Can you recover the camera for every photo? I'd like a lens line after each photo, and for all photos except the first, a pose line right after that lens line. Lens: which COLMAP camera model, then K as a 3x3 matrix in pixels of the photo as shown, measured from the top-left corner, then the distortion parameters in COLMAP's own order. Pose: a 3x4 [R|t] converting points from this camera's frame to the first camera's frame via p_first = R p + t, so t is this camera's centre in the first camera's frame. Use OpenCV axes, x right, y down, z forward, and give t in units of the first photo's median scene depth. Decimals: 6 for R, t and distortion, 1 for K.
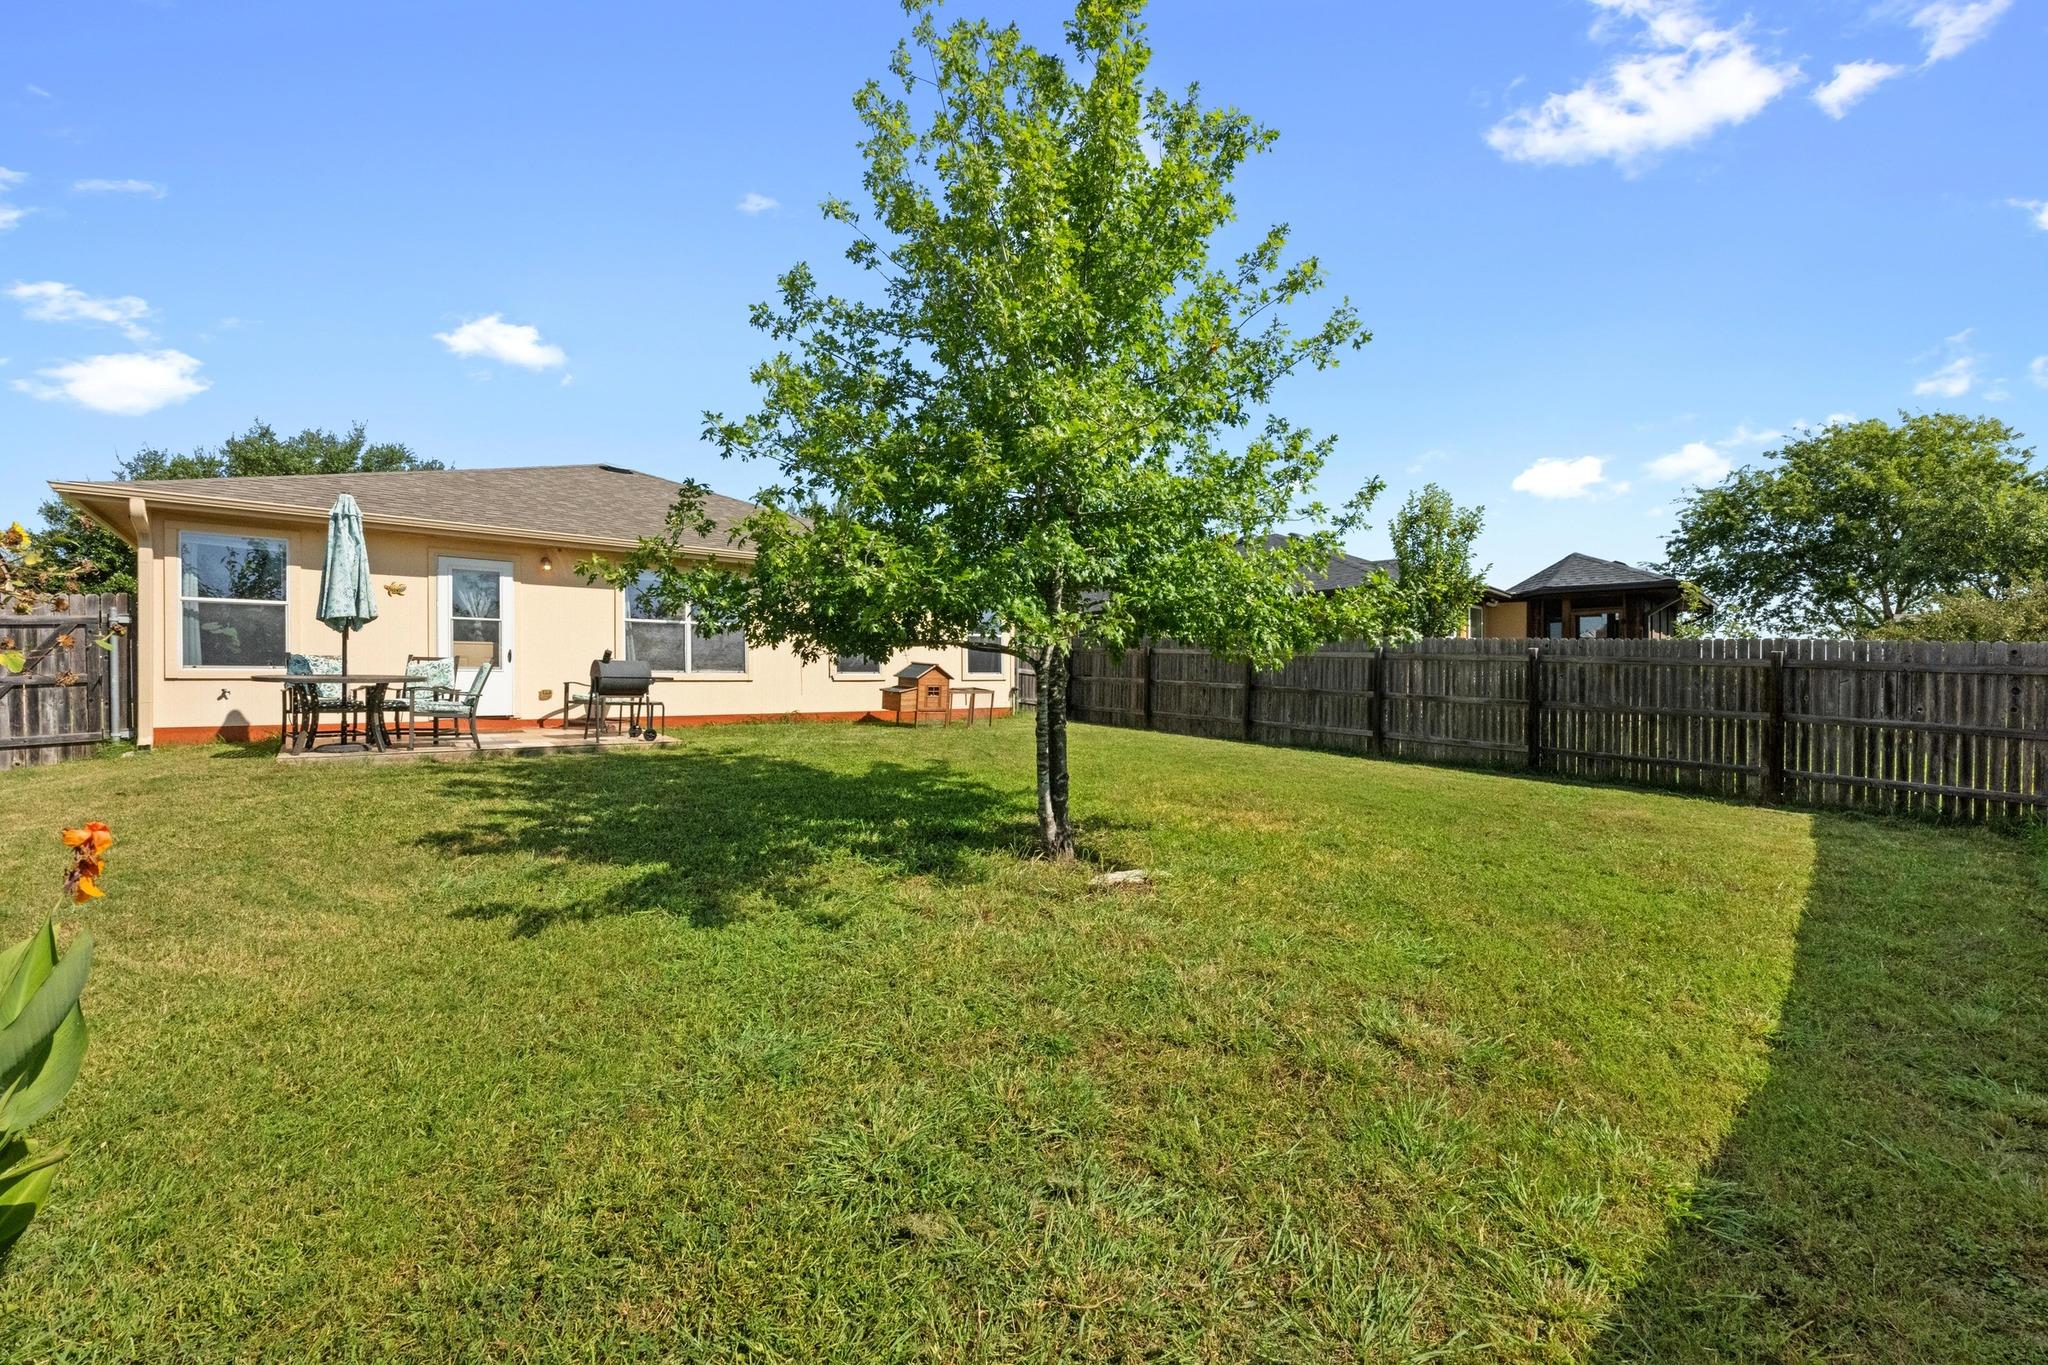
lens RADIAL K [[811.1, 0, 1025.5], [0, 811.1, 681.2], [0, 0, 1]] dist [-0.000058, -0.000037]
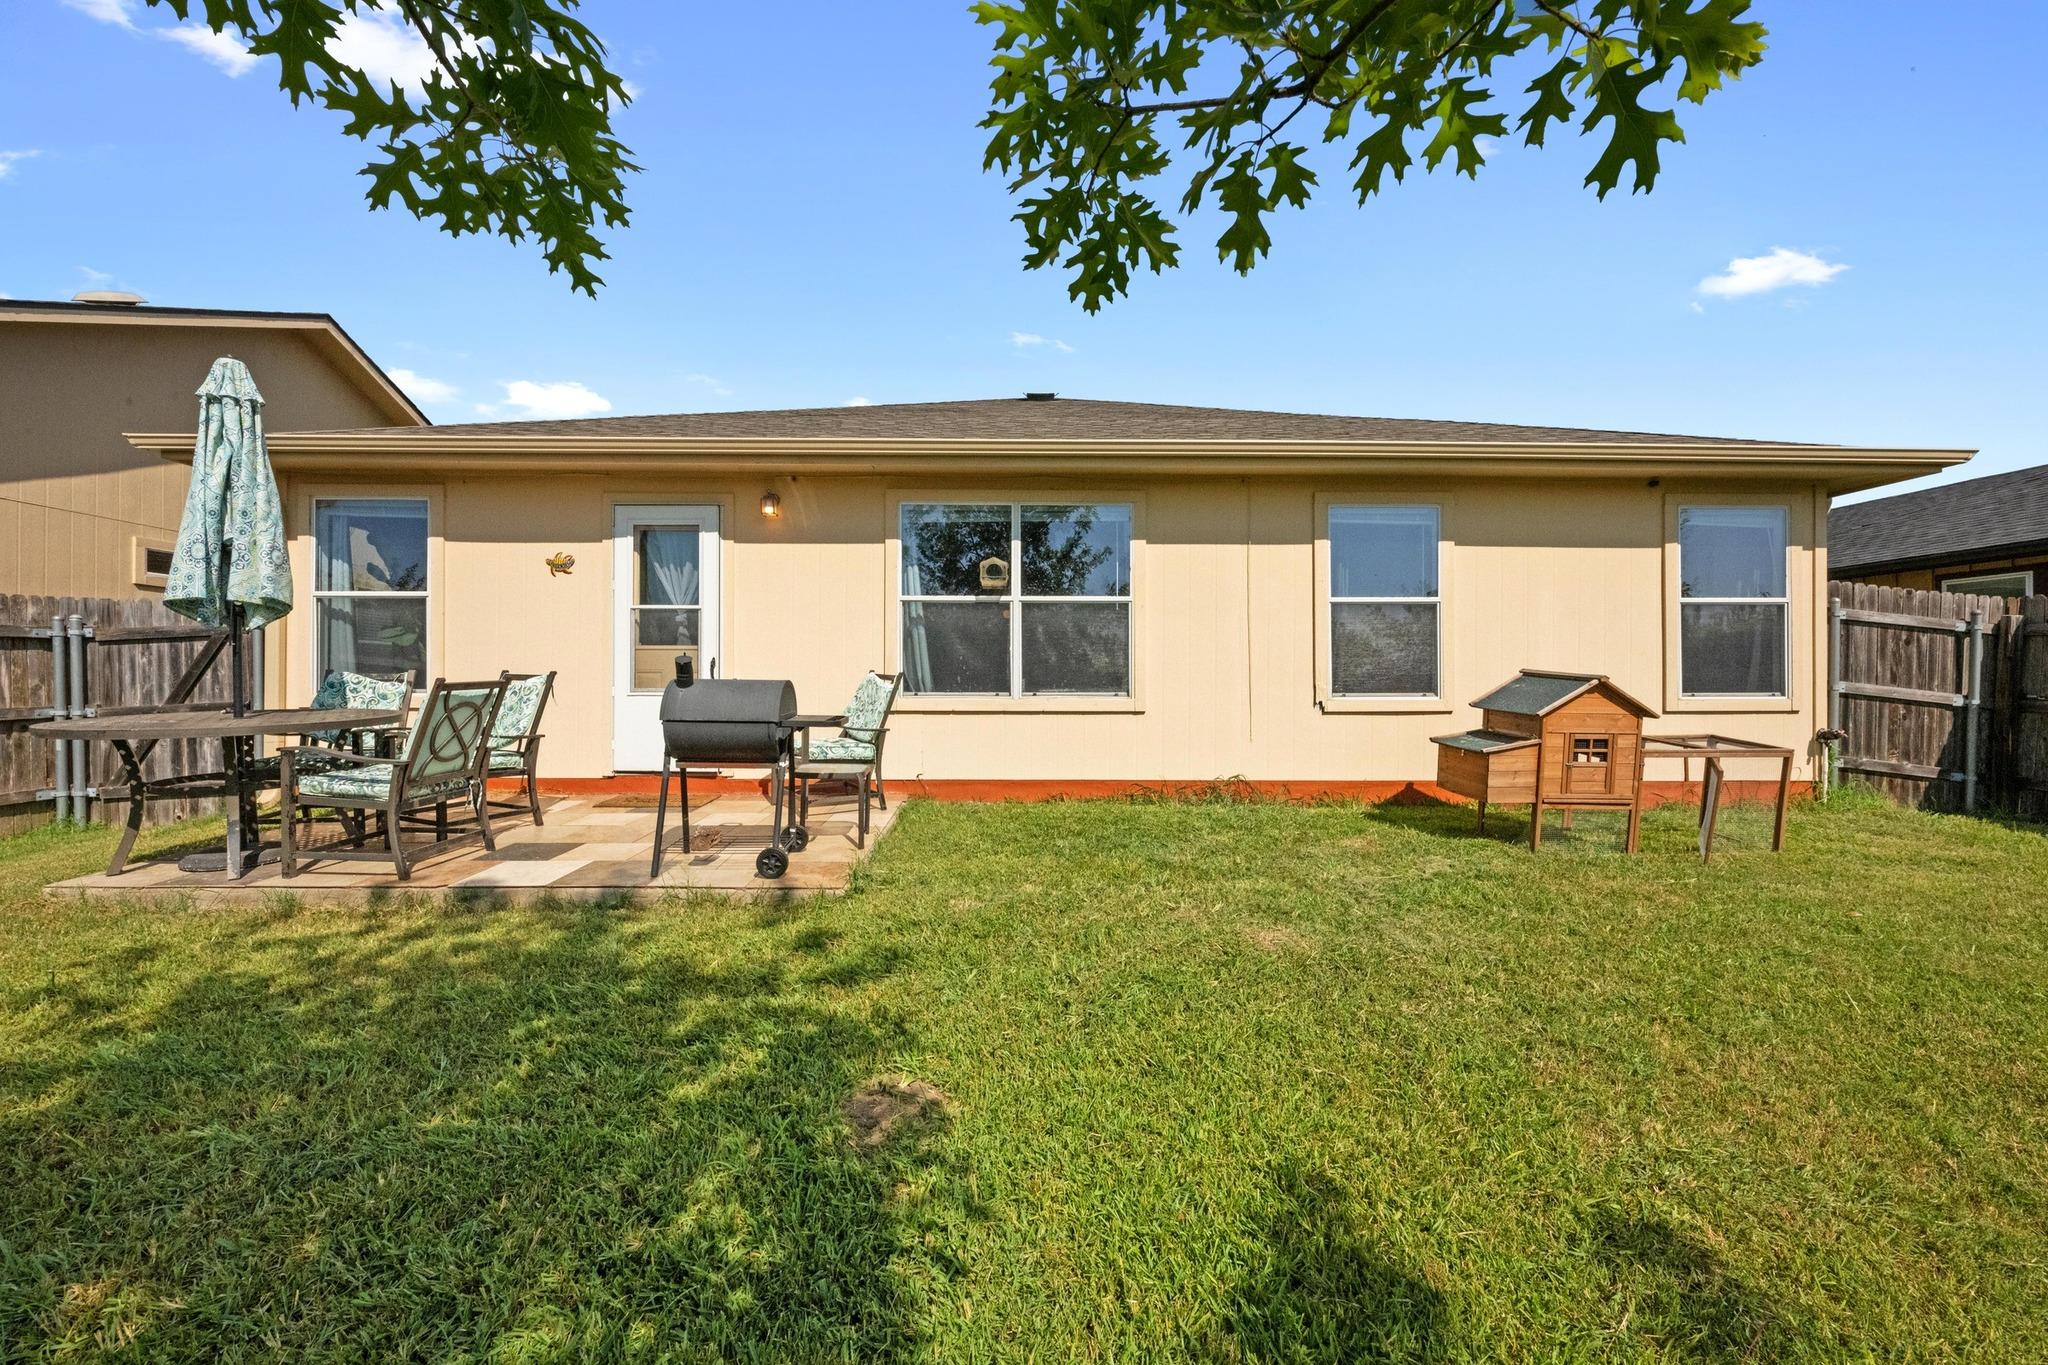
lens RADIAL K [[811.1, 0, 1029.7], [0, 811.1, 683.0], [0, 0, 1]] dist [-0.000058, -0.000037]
pose [[0.774458, 0.001760, -0.632622, -0.079357], [-0.002549, 0.999997, -0.000338, -0.017185], [0.632620, 0.001874, 0.774460, 0.565088]]
